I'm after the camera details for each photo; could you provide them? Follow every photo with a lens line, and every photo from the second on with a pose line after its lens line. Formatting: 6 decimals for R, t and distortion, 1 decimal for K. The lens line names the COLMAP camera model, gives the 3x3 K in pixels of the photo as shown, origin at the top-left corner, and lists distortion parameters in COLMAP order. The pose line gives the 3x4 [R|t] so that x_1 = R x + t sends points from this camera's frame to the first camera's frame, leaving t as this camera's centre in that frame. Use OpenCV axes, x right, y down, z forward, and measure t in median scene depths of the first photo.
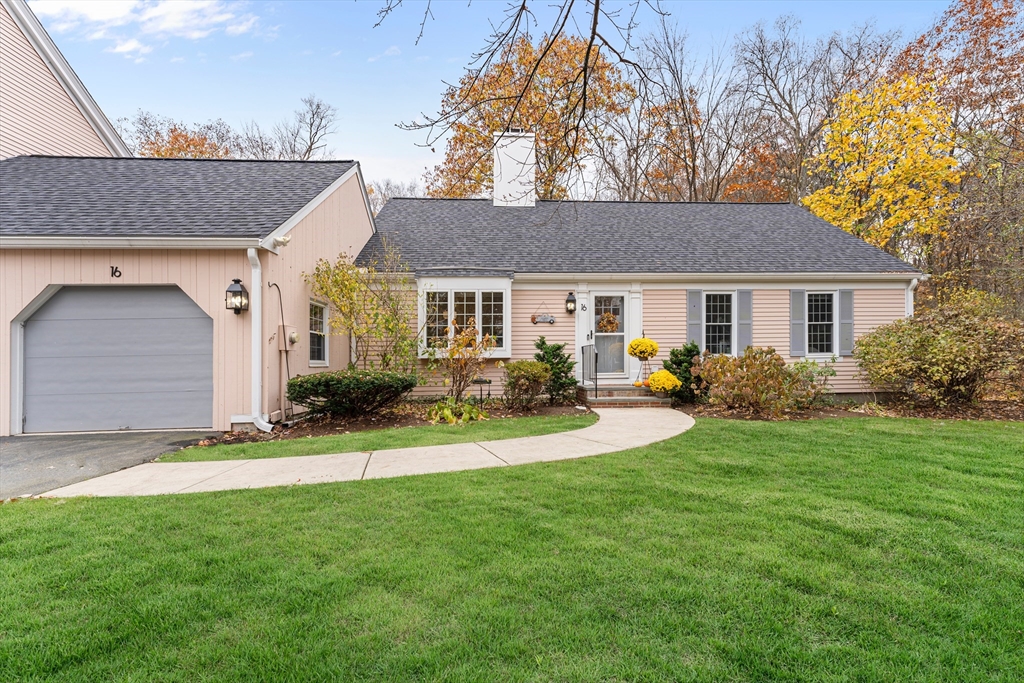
lens RADIAL K [[422.5, 0, 505.3], [0, 422.5, 355.9], [0, 0, 1]] dist [0.000342, -0.000357]
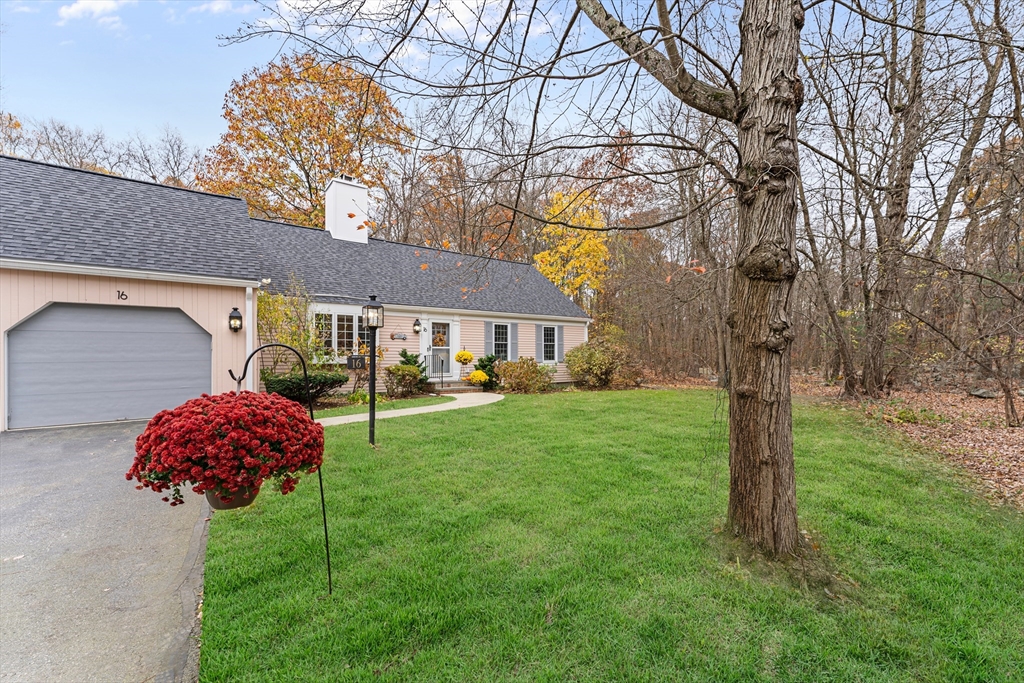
lens RADIAL K [[422.5, 0, 505.3], [0, 422.5, 355.9], [0, 0, 1]] dist [0.000342, -0.000357]
pose [[0.842701, 0.007837, 0.538326, -0.403079], [0.000779, 0.999875, -0.015776, 0.002731], [-0.538382, 0.013714, 0.842589, -0.437200]]
